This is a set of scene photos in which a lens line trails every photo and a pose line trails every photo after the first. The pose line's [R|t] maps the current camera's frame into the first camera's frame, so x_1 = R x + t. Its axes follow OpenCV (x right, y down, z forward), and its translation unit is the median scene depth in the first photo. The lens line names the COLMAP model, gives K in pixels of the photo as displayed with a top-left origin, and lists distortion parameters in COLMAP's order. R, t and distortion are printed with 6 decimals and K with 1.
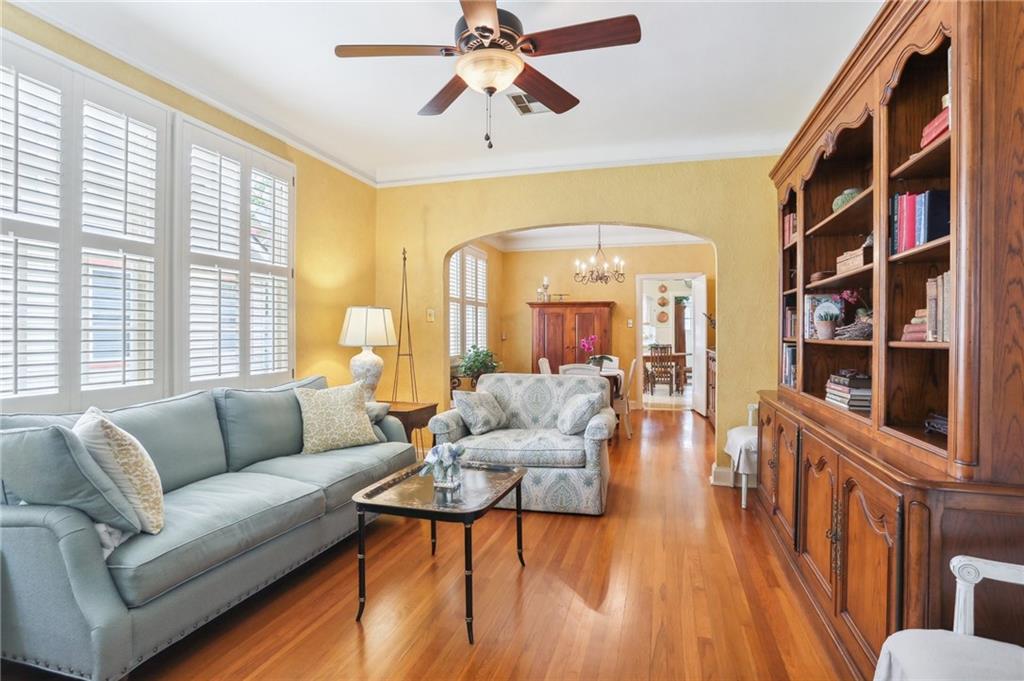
lens RADIAL K [[521.2, 0, 512.0], [0, 521.2, 340.5], [0, 0, 1]] dist [-0.037745, -0.000032]
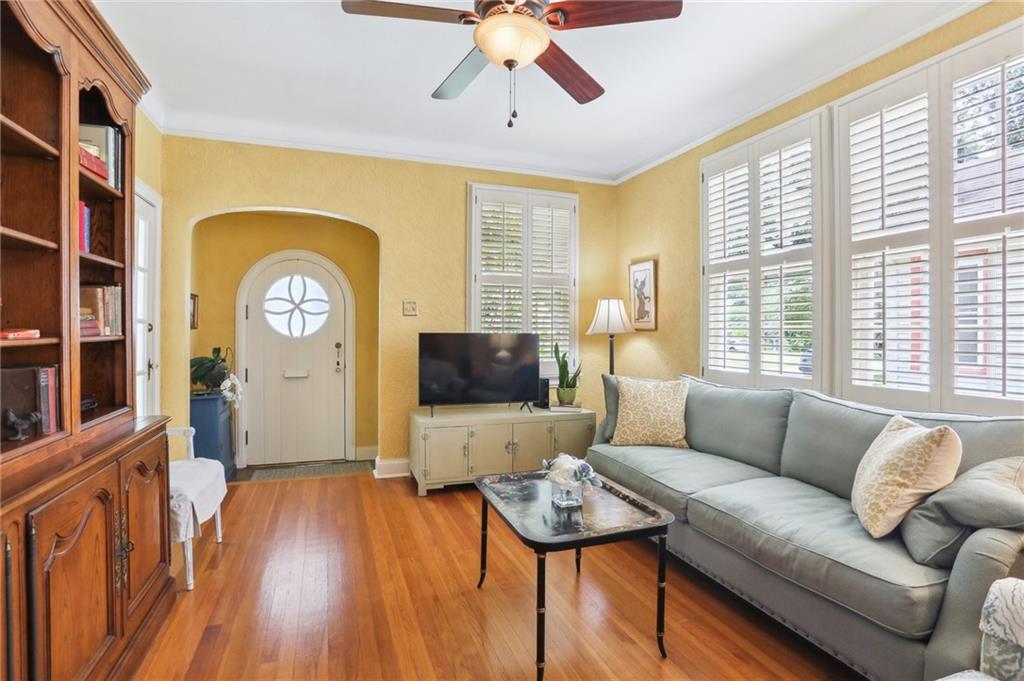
lens RADIAL K [[498.3, 0, 512.0], [0, 498.3, 340.5], [0, 0, 1]] dist [-0.071734, 0.028396]
pose [[-0.805036, 0.005871, -0.593197, 0.389137], [-0.008957, 0.999717, 0.022049, -0.011410], [0.593158, 0.023064, -0.804756, 1.410618]]
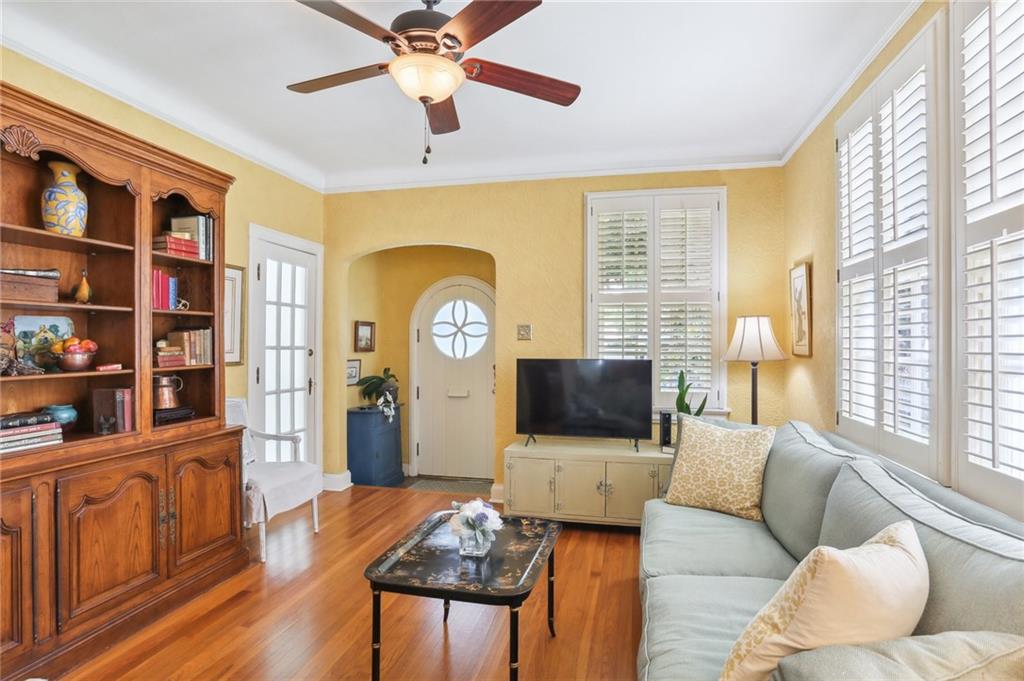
lens RADIAL K [[550.5, 0, 509.7], [0, 550.5, 351.1], [0, 0, 1]] dist [-0.084011, 0.051651]
pose [[-0.998281, -0.001840, -0.058577, -0.111569], [-0.003062, 0.999780, 0.020762, -0.050390], [0.058526, 0.020905, -0.998067, 1.628333]]
